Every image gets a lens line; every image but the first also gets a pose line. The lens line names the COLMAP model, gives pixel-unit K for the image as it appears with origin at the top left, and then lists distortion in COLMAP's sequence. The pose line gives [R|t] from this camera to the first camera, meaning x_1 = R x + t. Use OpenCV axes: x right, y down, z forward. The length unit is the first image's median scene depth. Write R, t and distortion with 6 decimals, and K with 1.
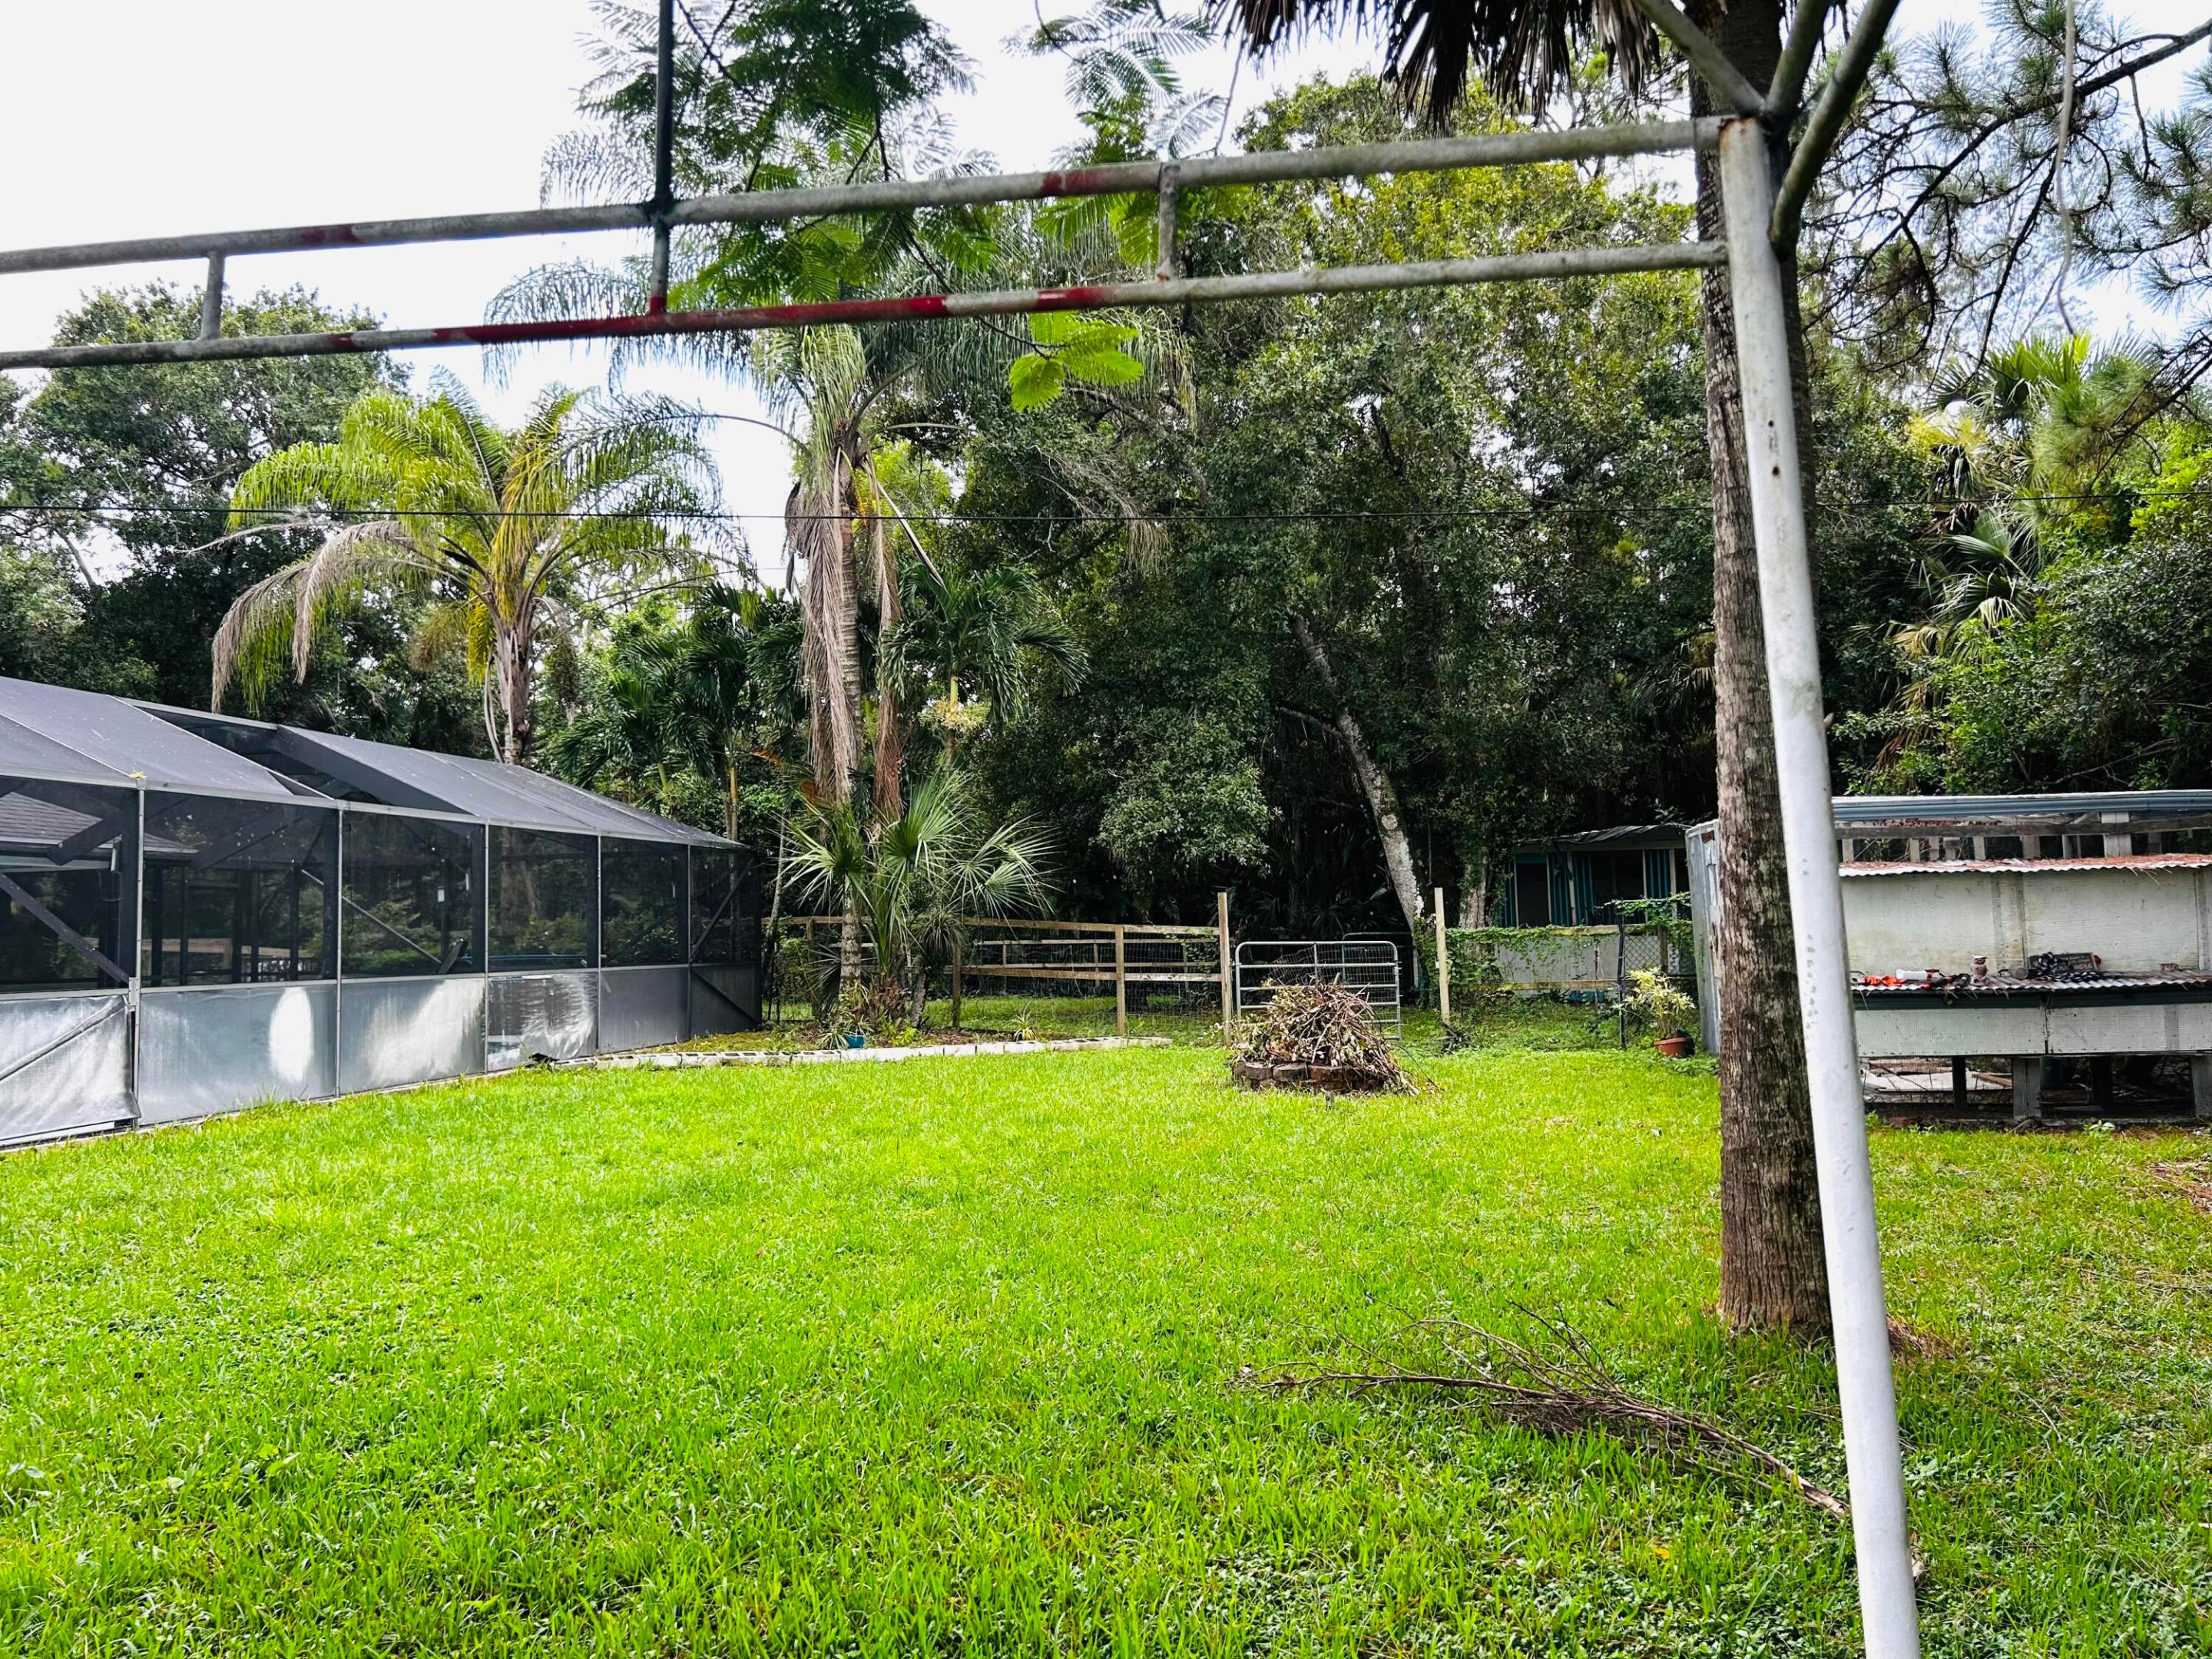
lens RADIAL K [[1679.5, 0, 1104.5], [0, 1679.5, 828.0], [0, 0, 1]] dist [0.034775, -0.000890]
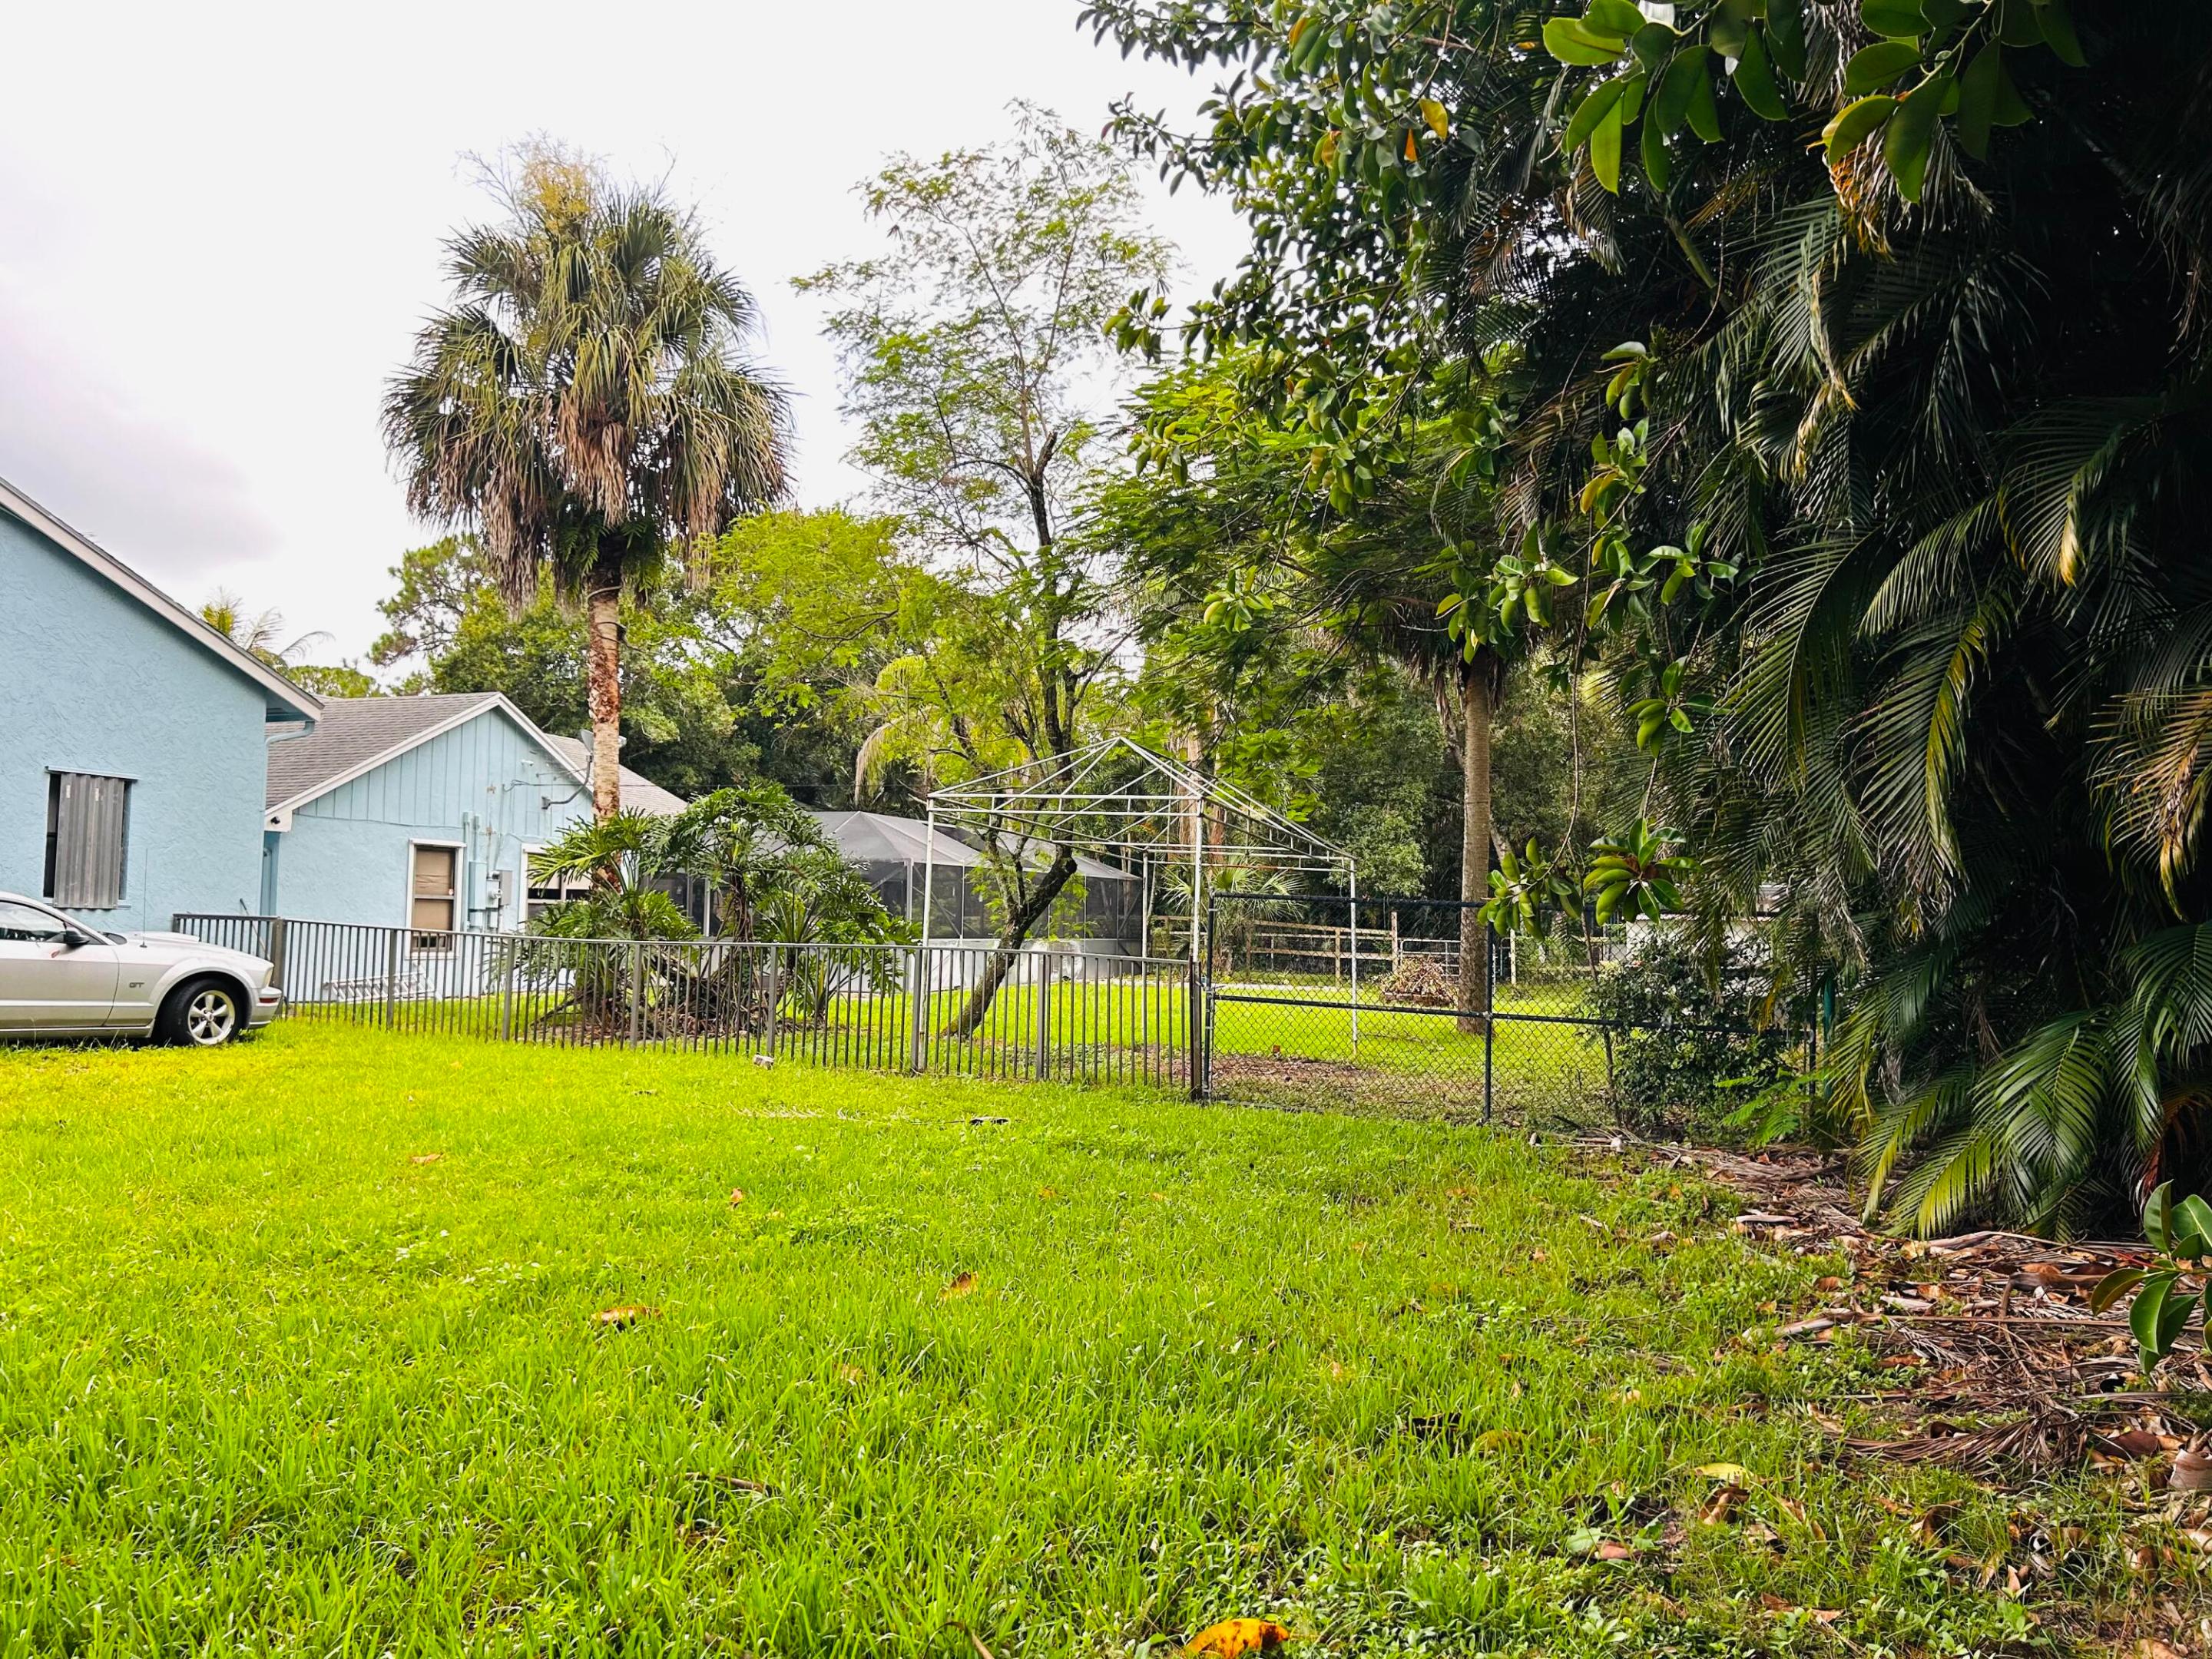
lens RADIAL K [[1679.5, 0, 1107.1], [0, 1679.5, 828.0], [0, 0, 1]] dist [0.034775, -0.000890]
pose [[0.986818, 0.026627, -0.159628, 0.049065], [-0.026139, 0.999645, 0.005159, -0.052713], [0.159709, -0.000918, 0.987164, -0.832192]]
